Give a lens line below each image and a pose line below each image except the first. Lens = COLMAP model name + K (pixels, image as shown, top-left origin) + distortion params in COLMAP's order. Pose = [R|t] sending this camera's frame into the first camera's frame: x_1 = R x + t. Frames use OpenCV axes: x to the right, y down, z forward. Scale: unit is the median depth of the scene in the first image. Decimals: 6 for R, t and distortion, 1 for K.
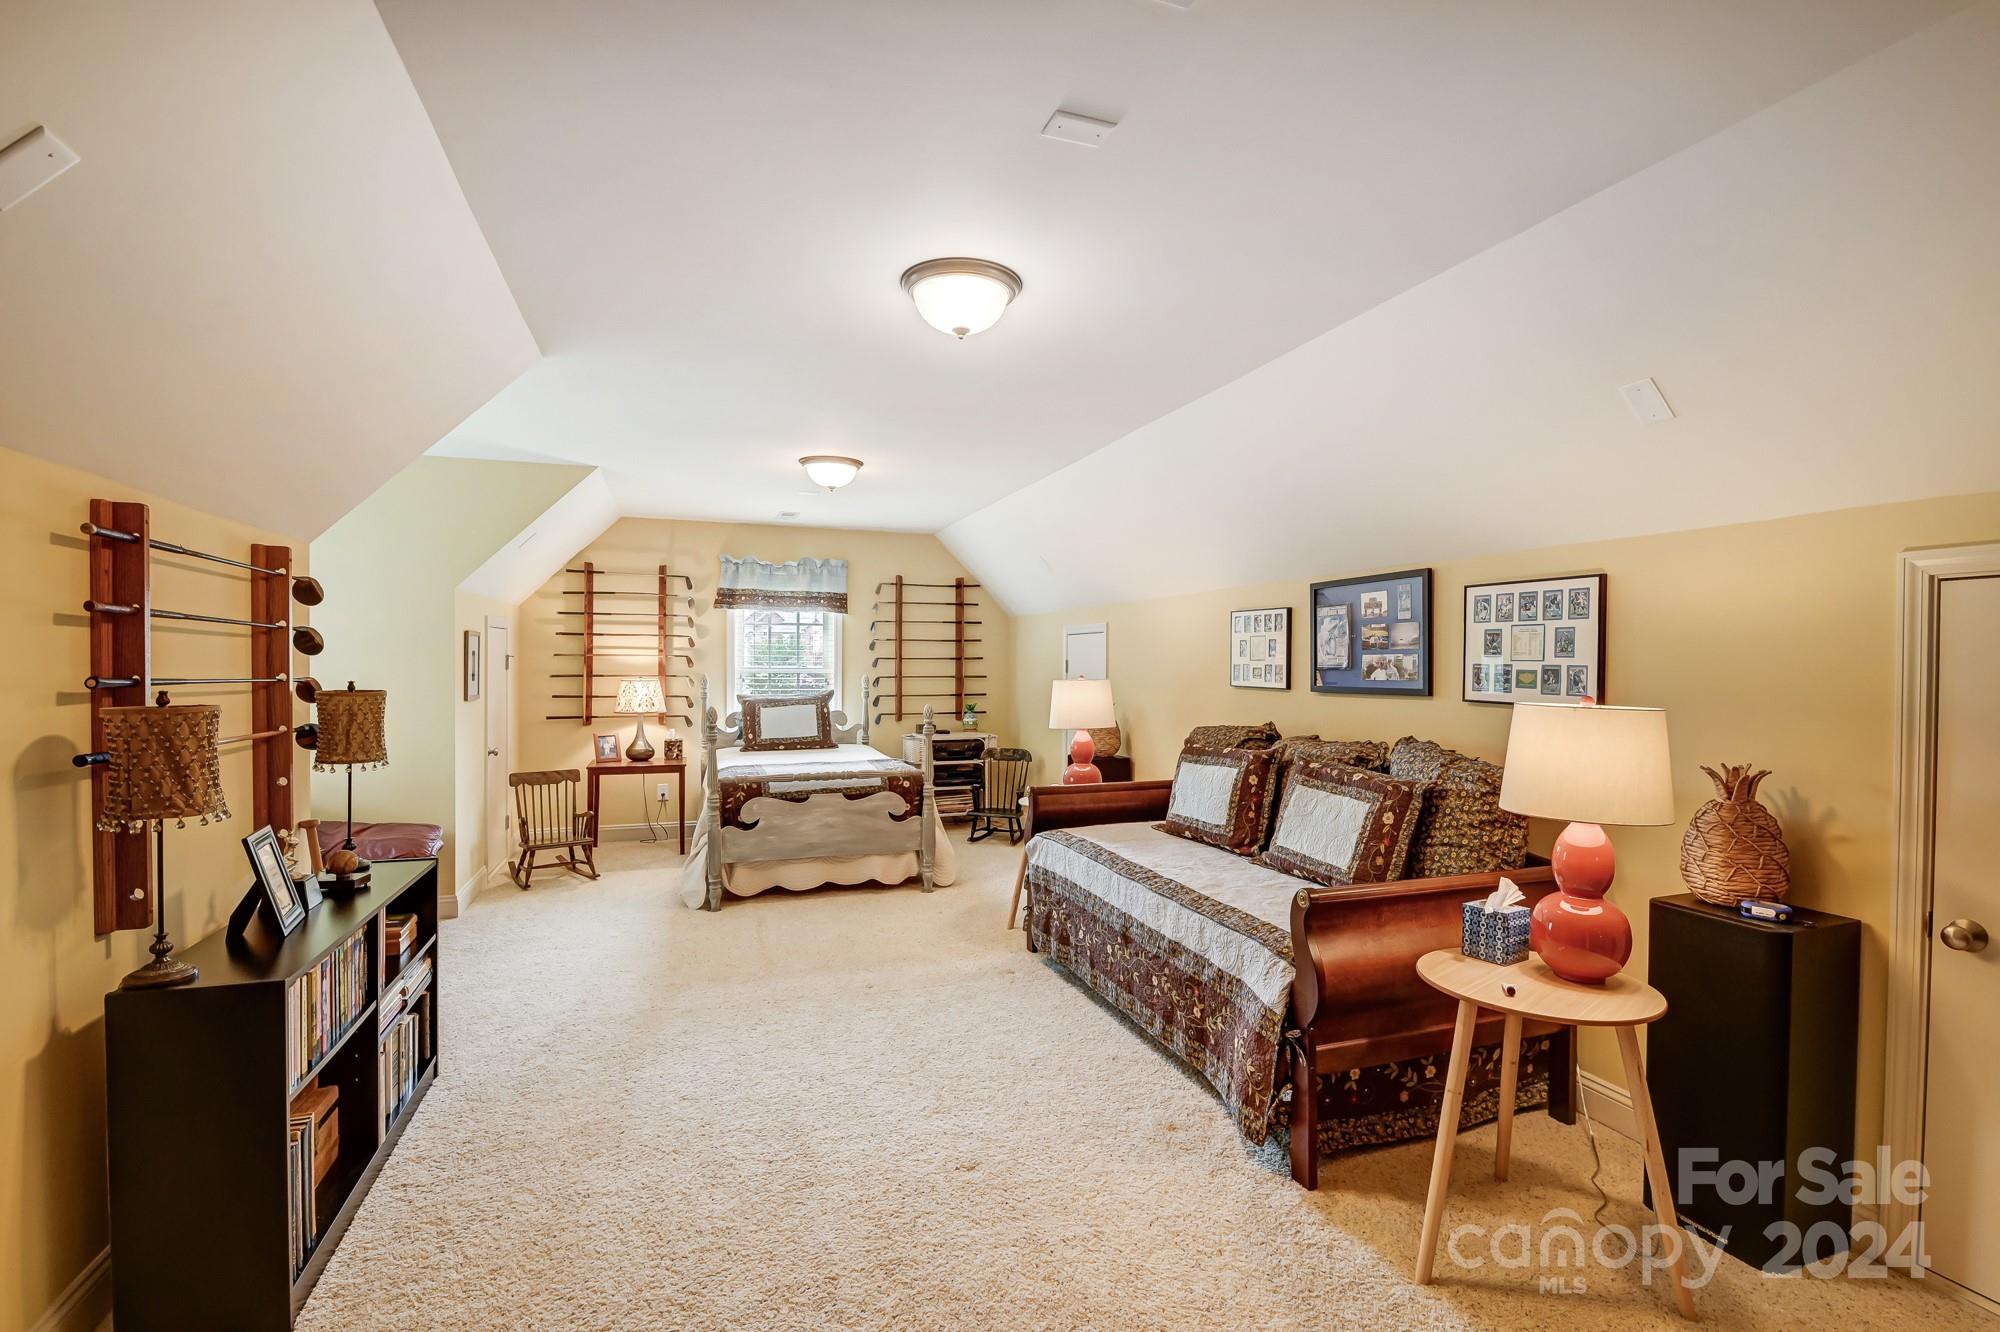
lens RADIAL K [[903.4, 0, 1007.0], [0, 903.4, 667.7], [0, 0, 1]] dist [0.007498, 0.000562]
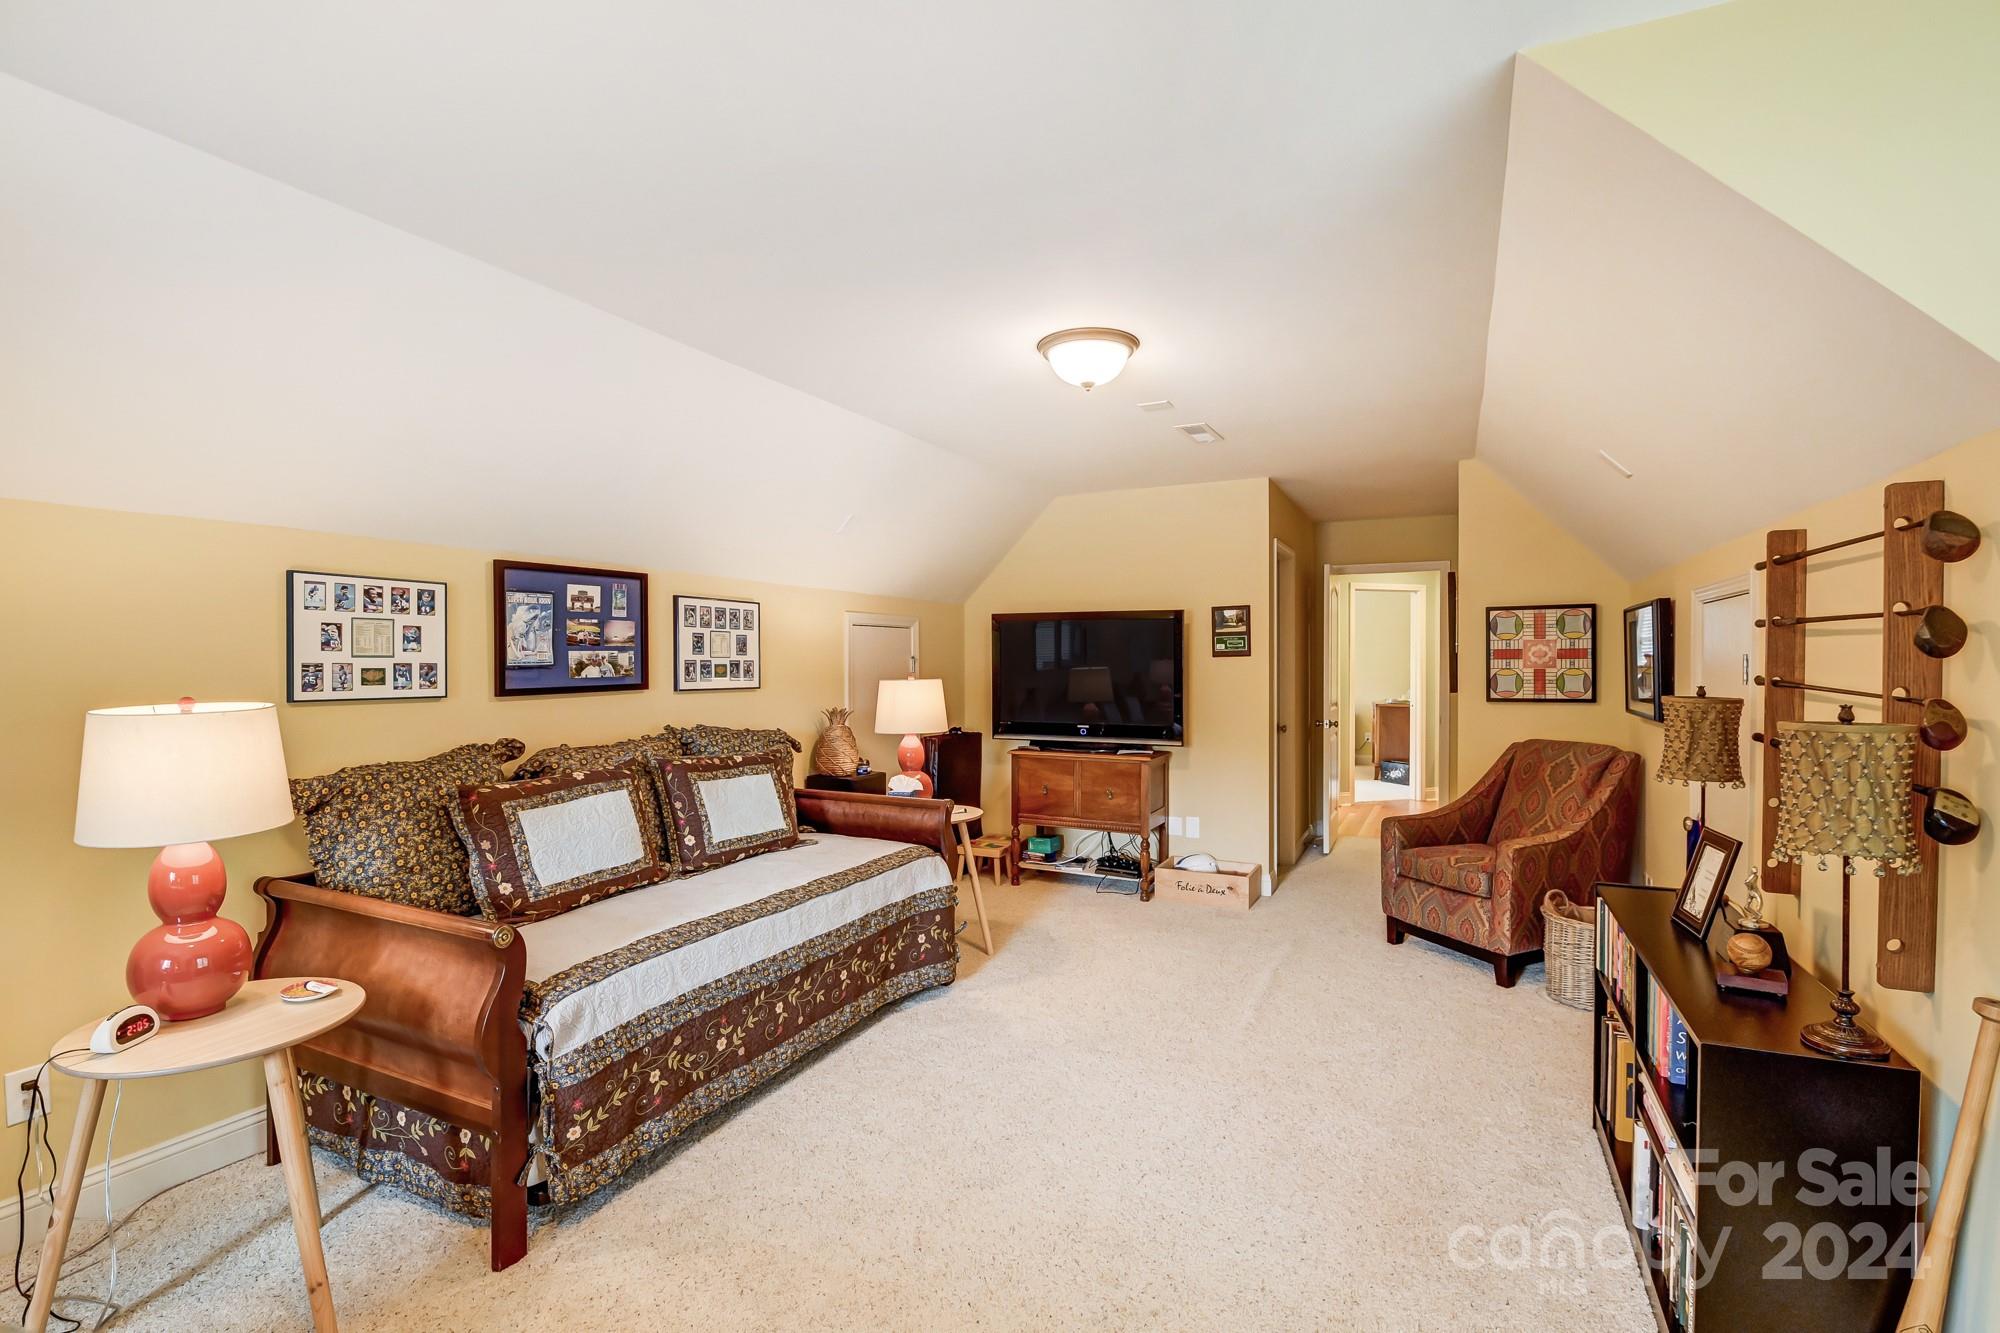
lens RADIAL K [[903.4, 0, 1007.0], [0, 903.4, 668.2], [0, 0, 1]] dist [0.007498, 0.000562]
pose [[-0.697477, -0.010605, 0.716528, -0.738924], [0.004481, 0.999806, 0.019160, -0.016001], [-0.716593, 0.016574, -0.697295, 1.696268]]
